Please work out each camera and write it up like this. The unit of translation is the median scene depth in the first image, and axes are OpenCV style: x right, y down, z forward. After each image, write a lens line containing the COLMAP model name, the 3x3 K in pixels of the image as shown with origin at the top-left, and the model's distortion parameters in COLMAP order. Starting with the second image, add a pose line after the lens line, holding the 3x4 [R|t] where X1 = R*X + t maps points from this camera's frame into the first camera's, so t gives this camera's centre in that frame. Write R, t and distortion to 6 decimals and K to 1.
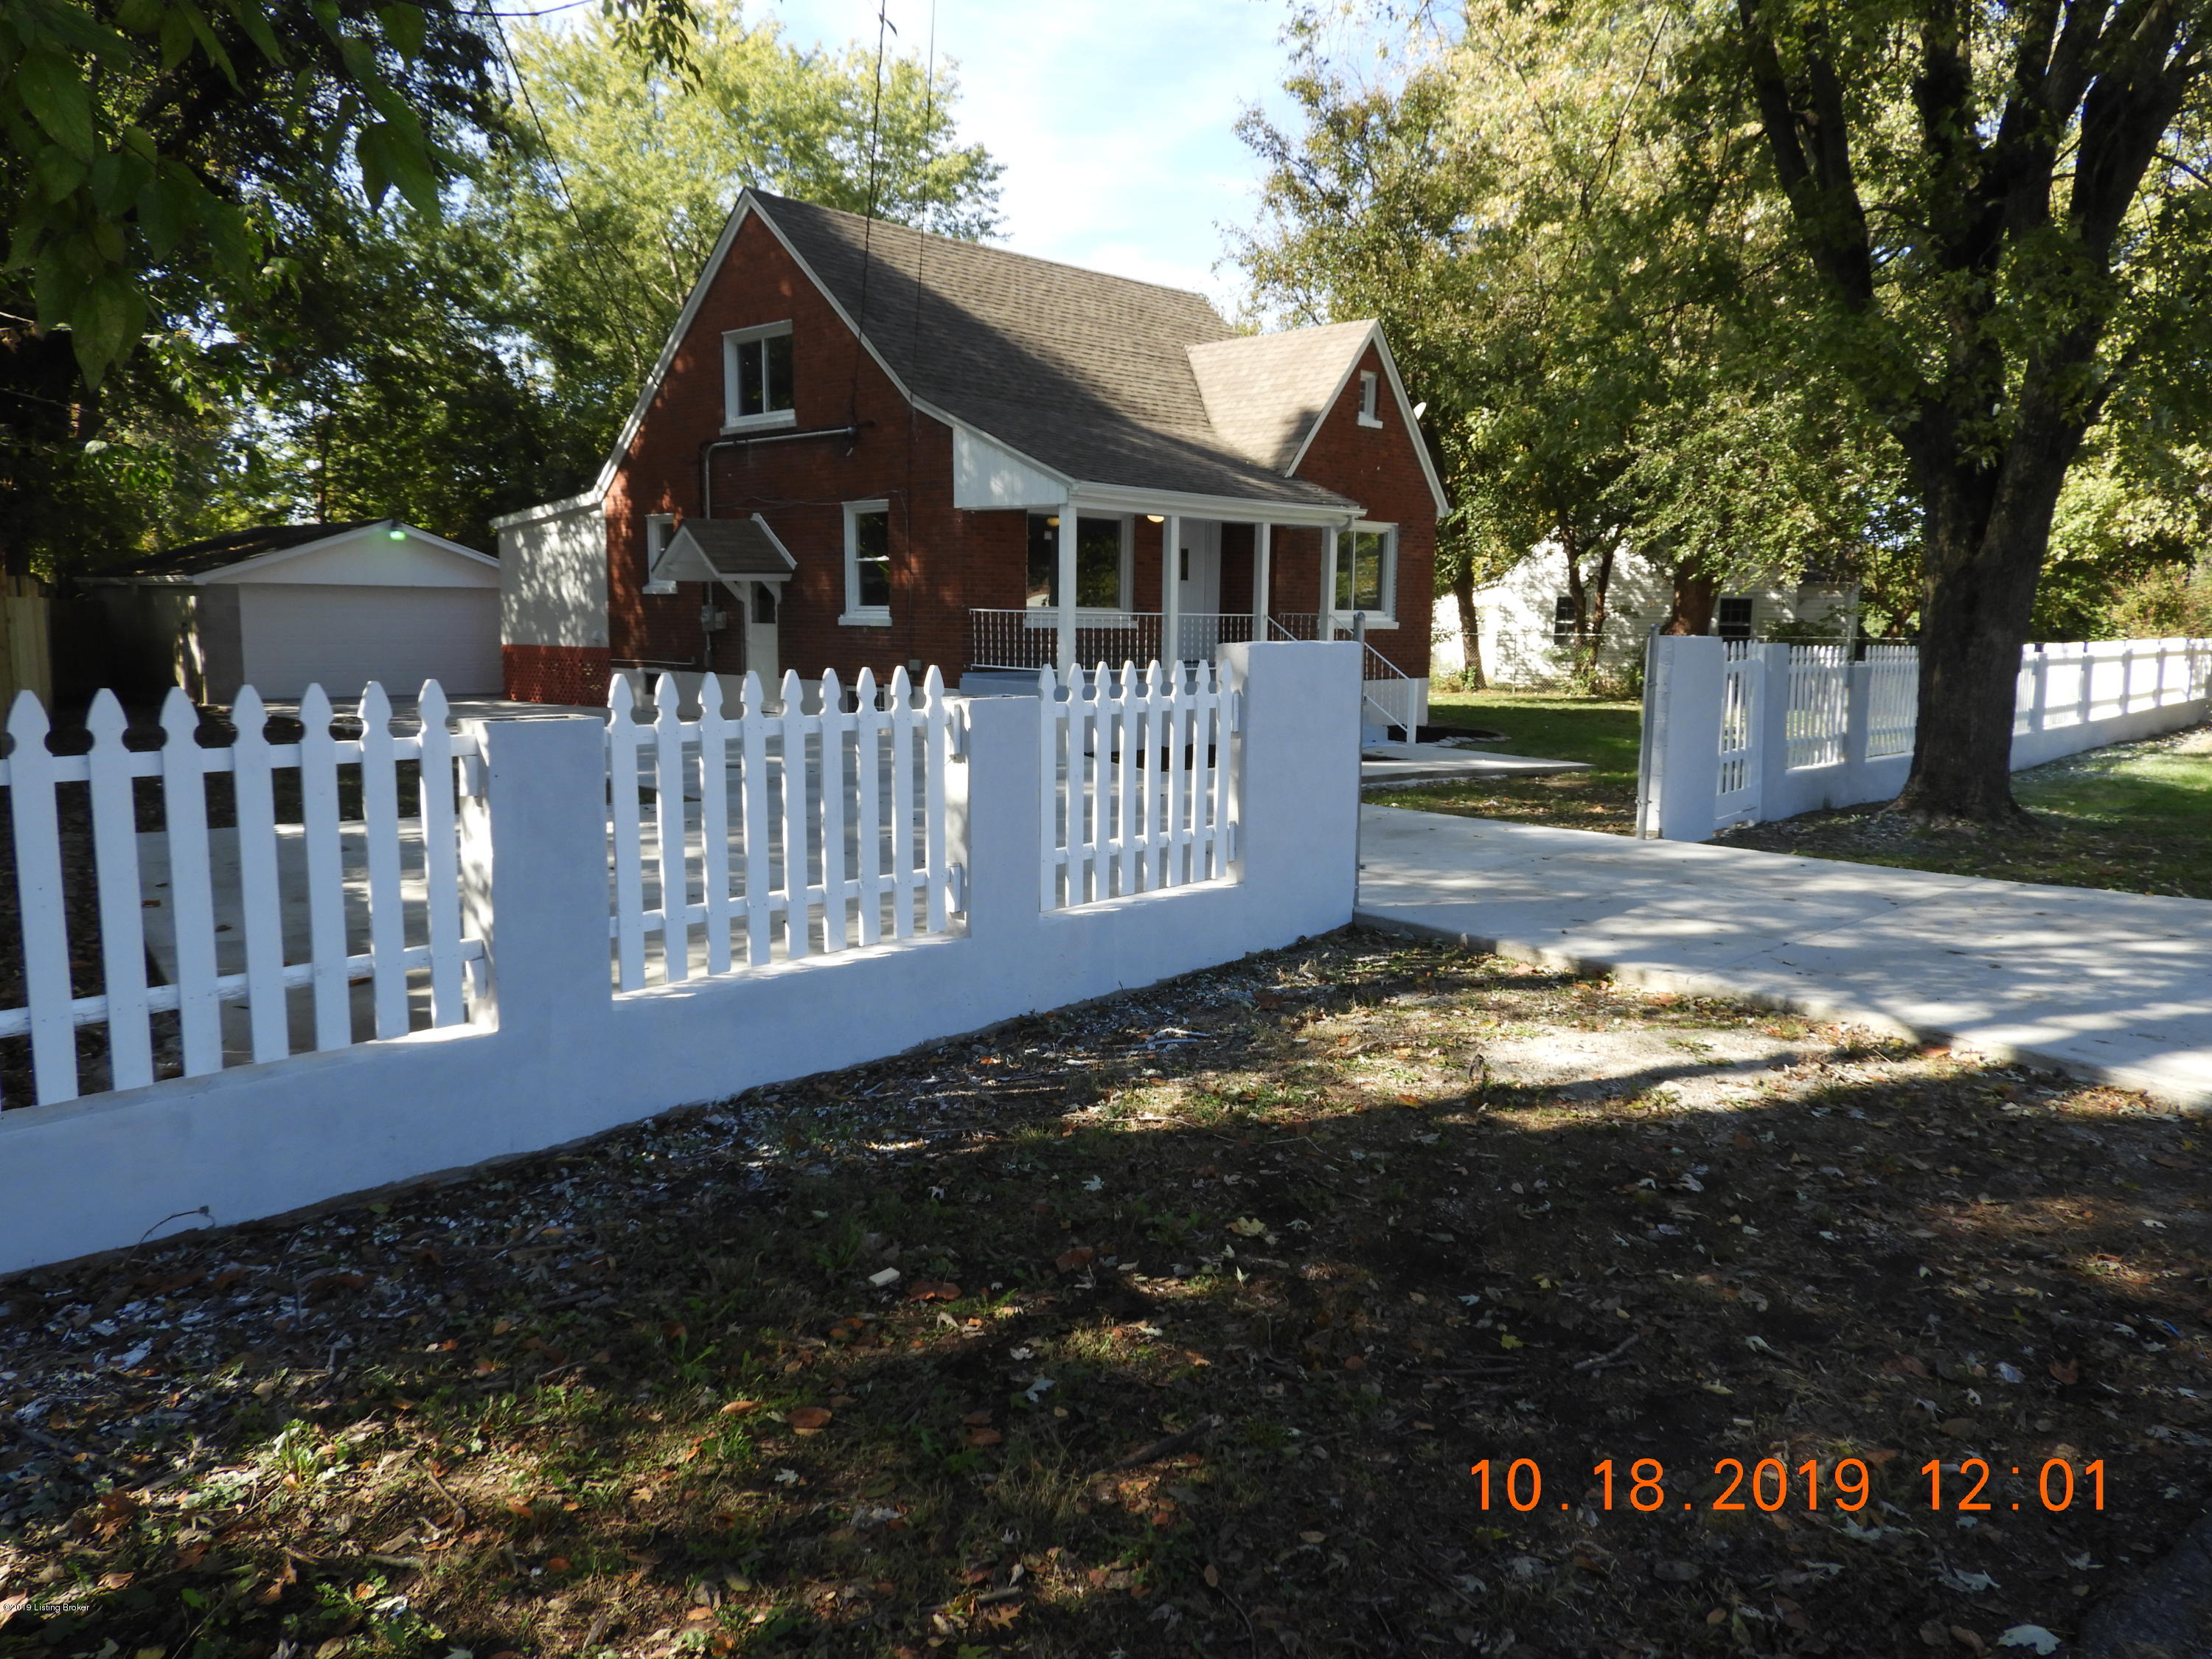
lens RADIAL K [[1584.9, 0, 1101.3], [0, 1584.9, 835.3], [0, 0, 1]] dist [0.015086, -0.000720]
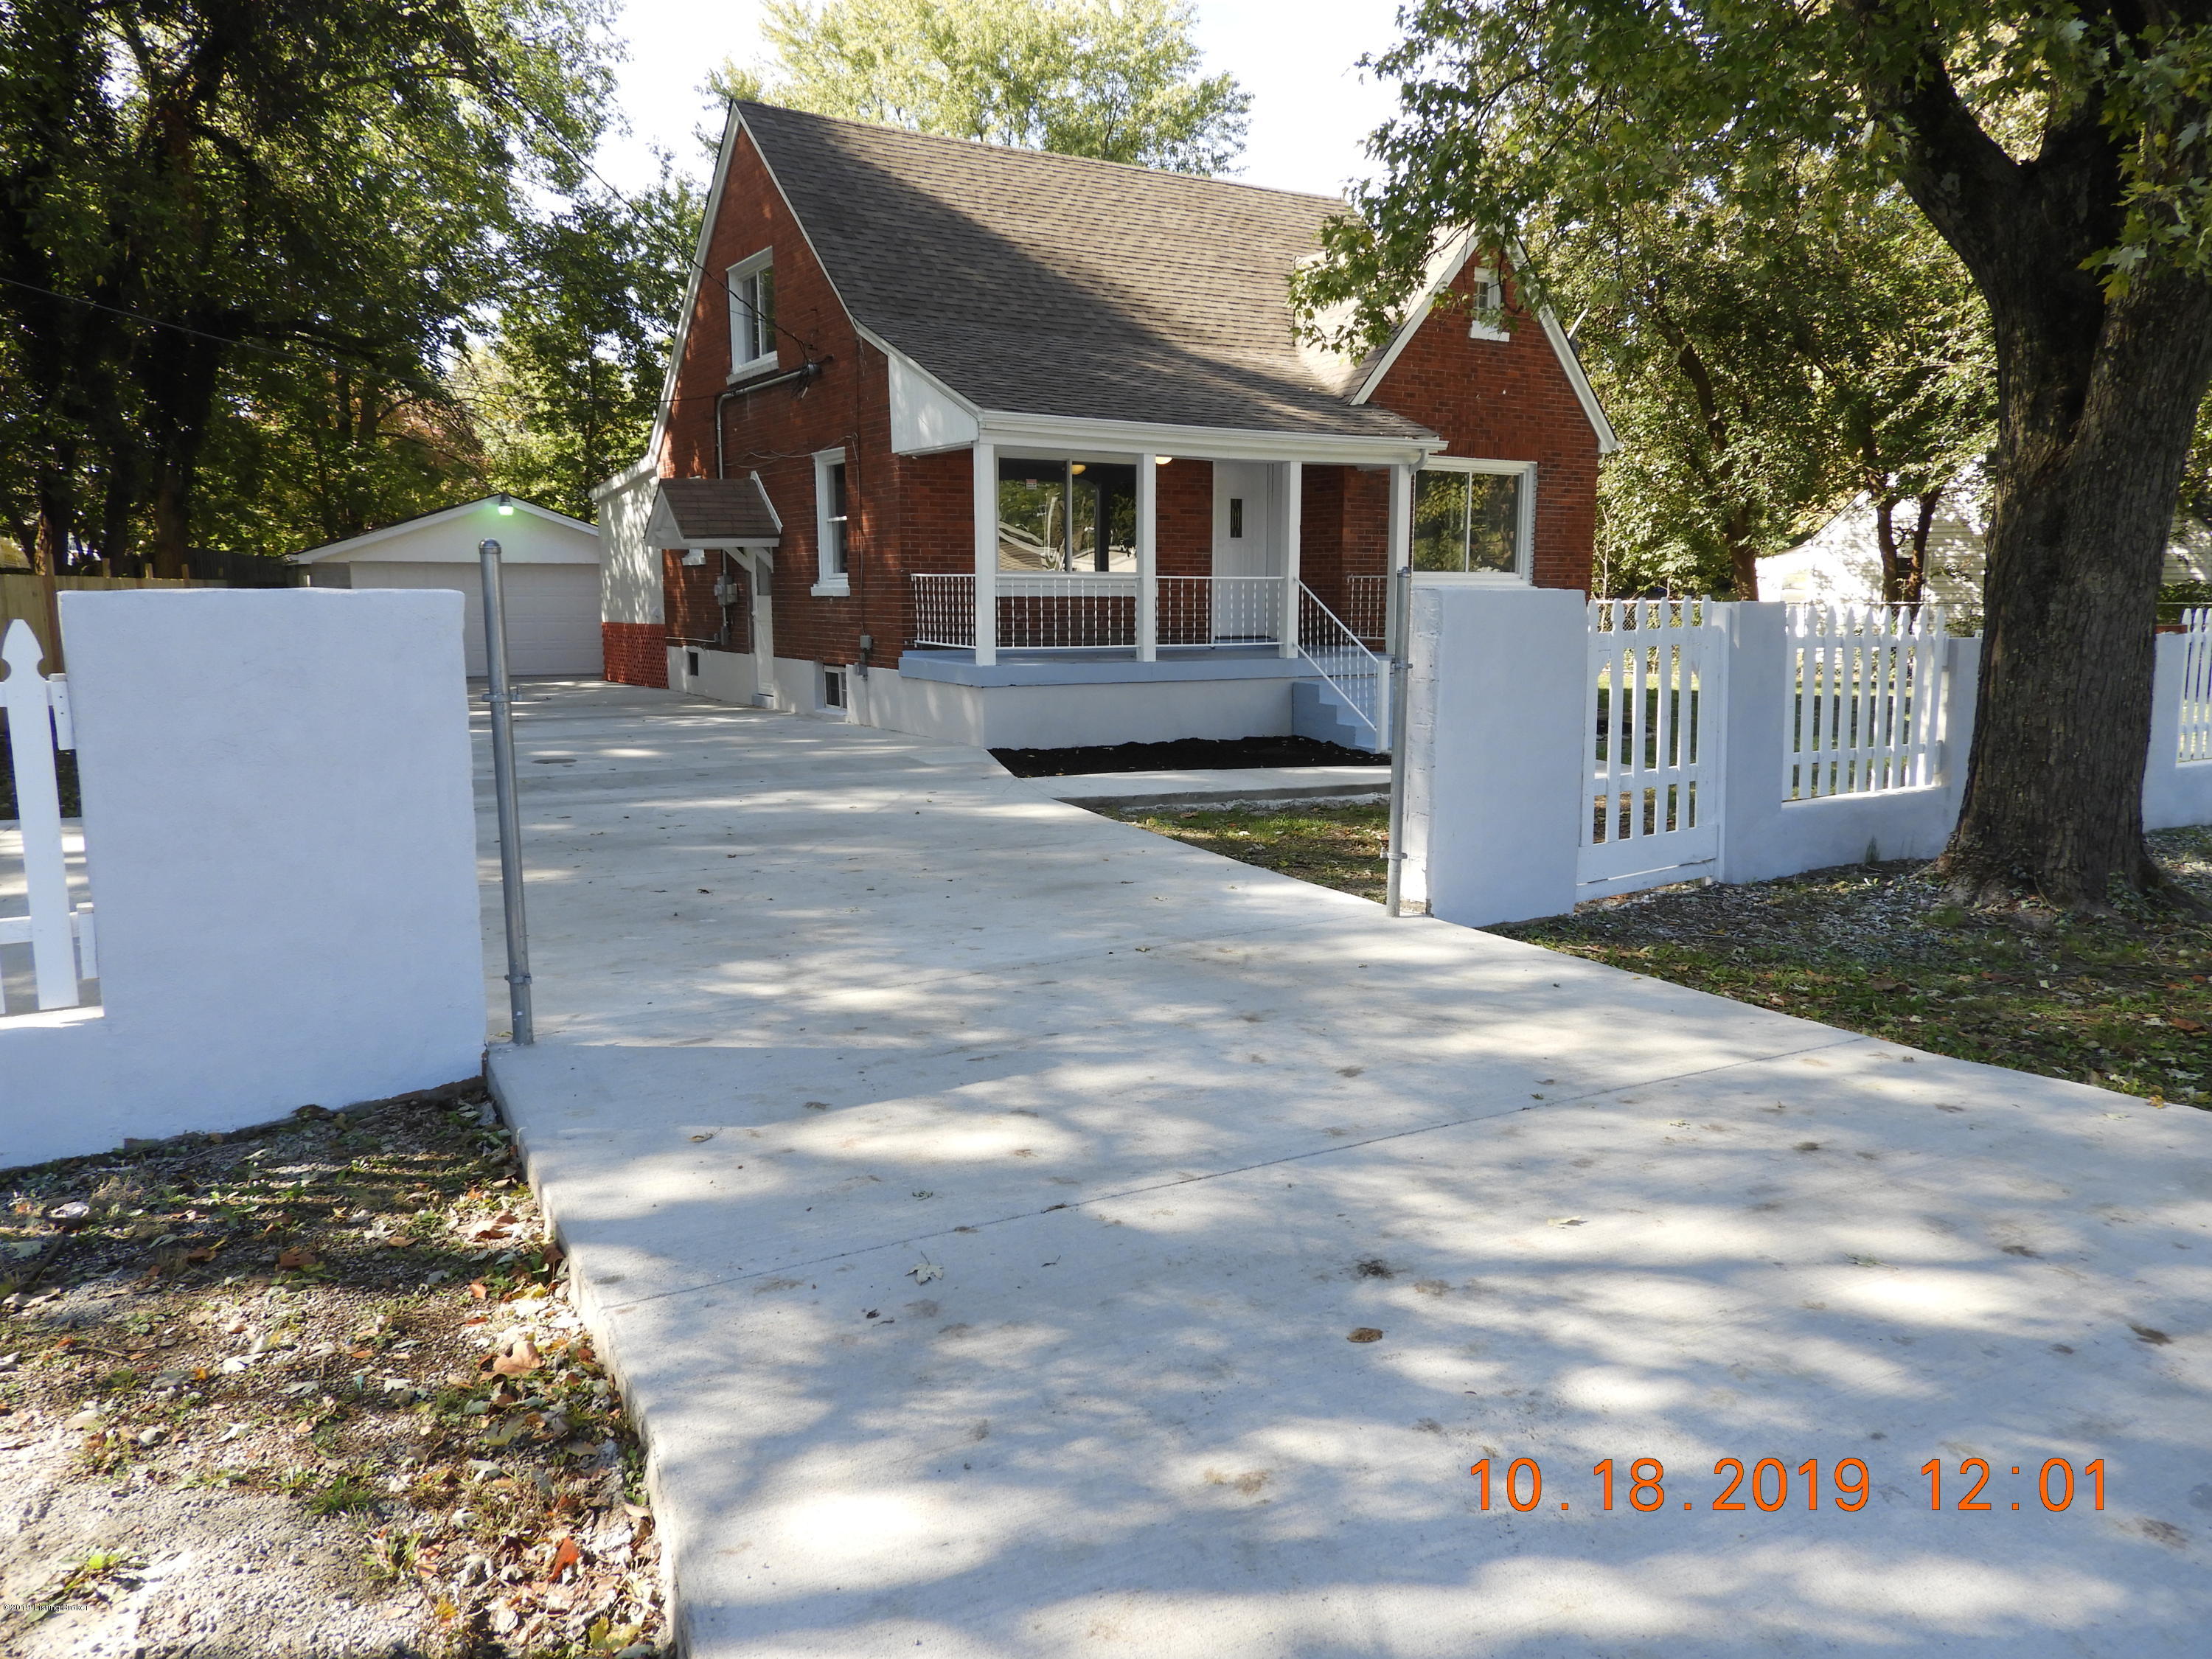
lens RADIAL K [[1584.9, 0, 1110.3], [0, 1584.9, 821.7], [0, 0, 1]] dist [0.015086, -0.000720]
pose [[0.965884, 0.026348, -0.257631, 0.201315], [-0.025367, 0.999653, 0.007133, -0.018518], [0.257729, -0.000355, 0.966217, 0.190840]]
